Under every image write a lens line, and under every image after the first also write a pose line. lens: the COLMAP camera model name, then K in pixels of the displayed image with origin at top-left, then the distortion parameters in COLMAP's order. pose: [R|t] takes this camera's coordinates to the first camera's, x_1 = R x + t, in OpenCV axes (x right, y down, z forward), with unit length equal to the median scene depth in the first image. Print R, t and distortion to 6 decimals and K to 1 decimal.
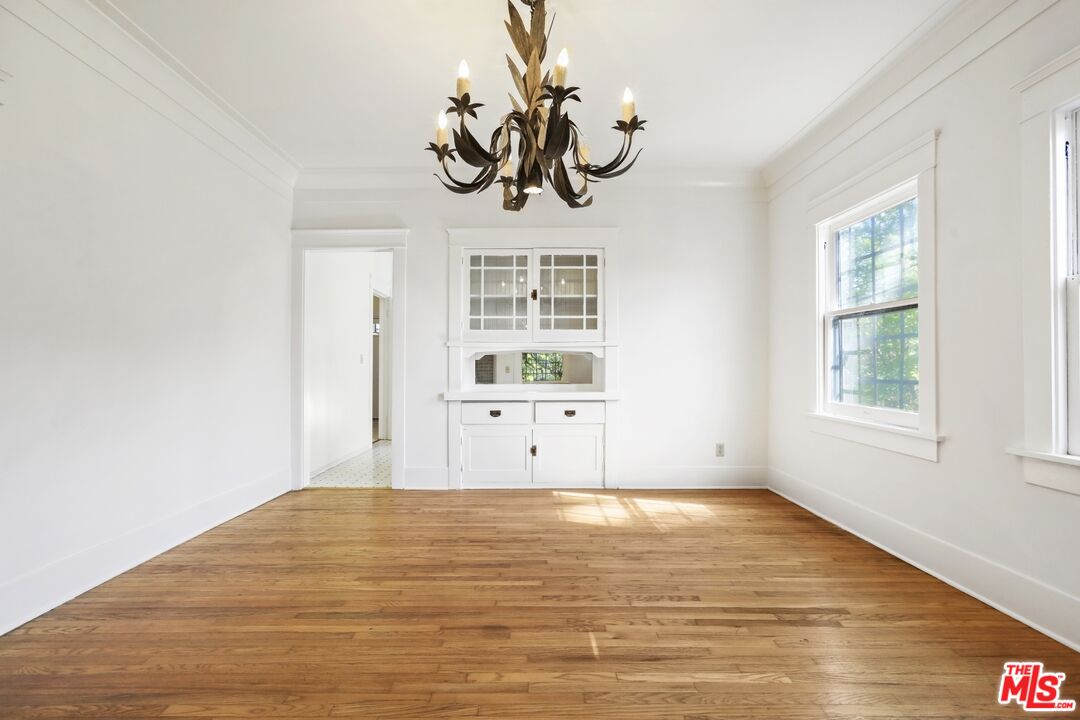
lens RADIAL K [[494.1, 0, 540.0], [0, 494.1, 360.0], [0, 0, 1]] dist [-0.002300, 0.000052]
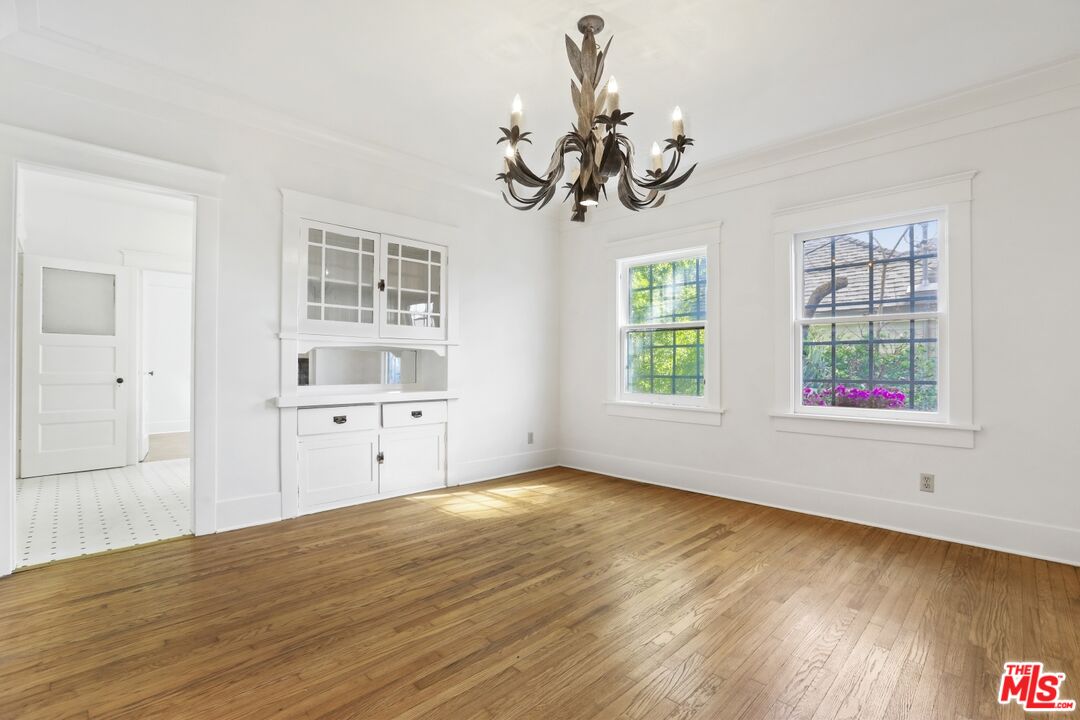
lens RADIAL K [[493.6, 0, 542.5], [0, 493.6, 361.9], [0, 0, 1]] dist [-0.015401, 0.001233]
pose [[0.712670, 0.009897, 0.701430, -0.553512], [-0.016602, 0.999858, 0.002760, 0.000397], [-0.701303, -0.013612, 0.712733, 0.195792]]
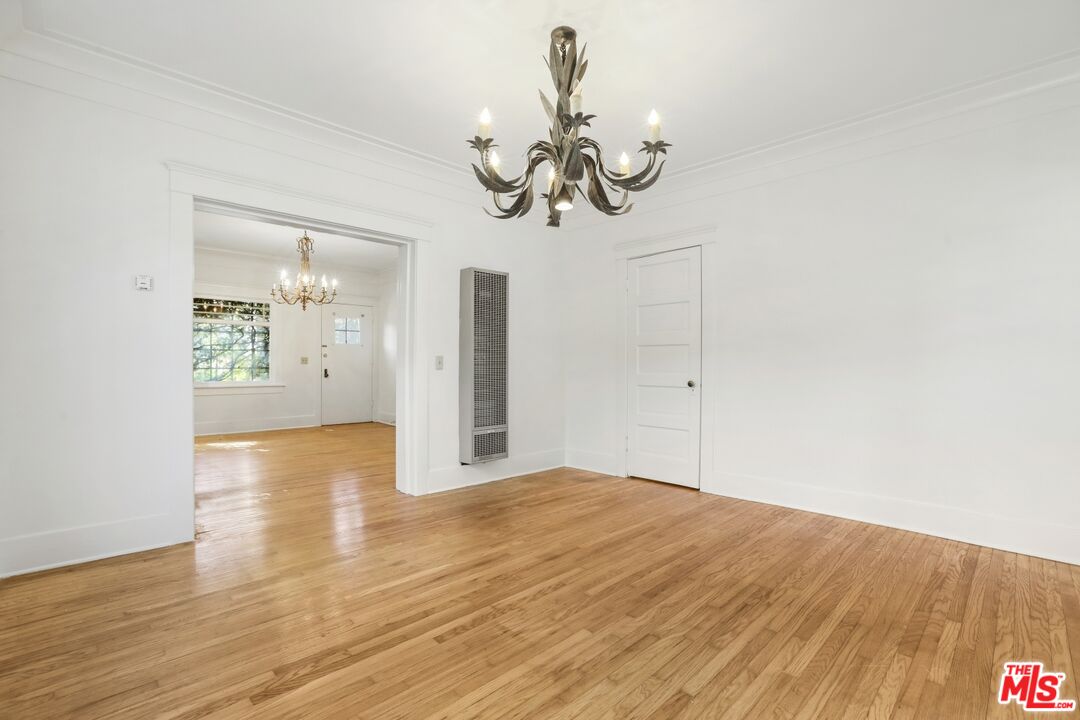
lens RADIAL K [[493.6, 0, 542.5], [0, 493.6, 361.9], [0, 0, 1]] dist [-0.015401, 0.001233]
pose [[-0.718624, -0.008305, -0.695349, 0.520545], [0.004803, 0.999846, -0.016906, 0.013638], [0.695382, -0.015488, -0.718473, 1.158845]]
